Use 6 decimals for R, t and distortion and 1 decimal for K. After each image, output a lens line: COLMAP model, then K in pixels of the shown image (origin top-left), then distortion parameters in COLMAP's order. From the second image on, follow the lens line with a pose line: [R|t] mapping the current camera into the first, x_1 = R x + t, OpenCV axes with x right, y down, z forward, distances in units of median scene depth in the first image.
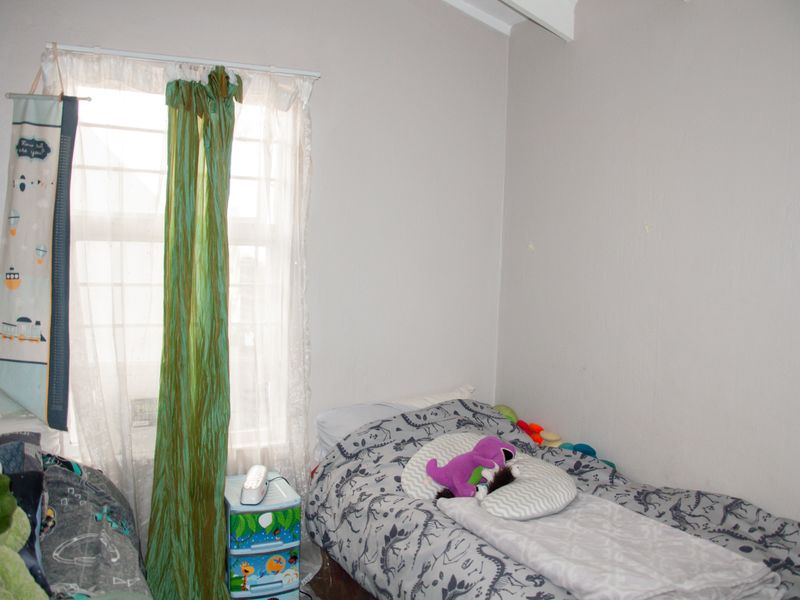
lens RADIAL K [[703.9, 0, 400.0], [0, 703.9, 300.0], [0, 0, 1]] dist [-0.178905, 0.136247]
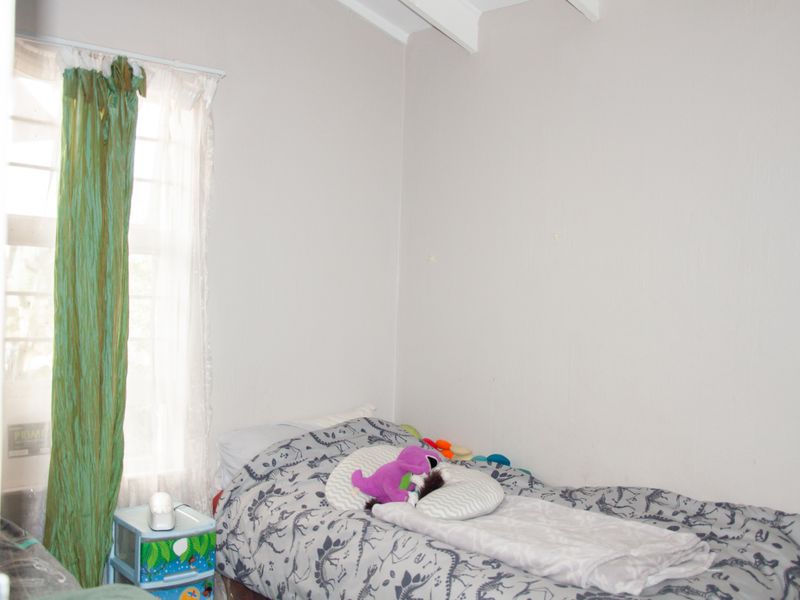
lens RADIAL K [[824.7, 0, 400.0], [0, 824.7, 300.0], [0, 0, 1]] dist [-0.152500, 0.284614]
pose [[0.972110, -0.004216, 0.234486, -0.161147], [0.018018, 0.998226, -0.056749, 0.057480], [-0.233831, 0.059391, 0.970462, -0.133718]]
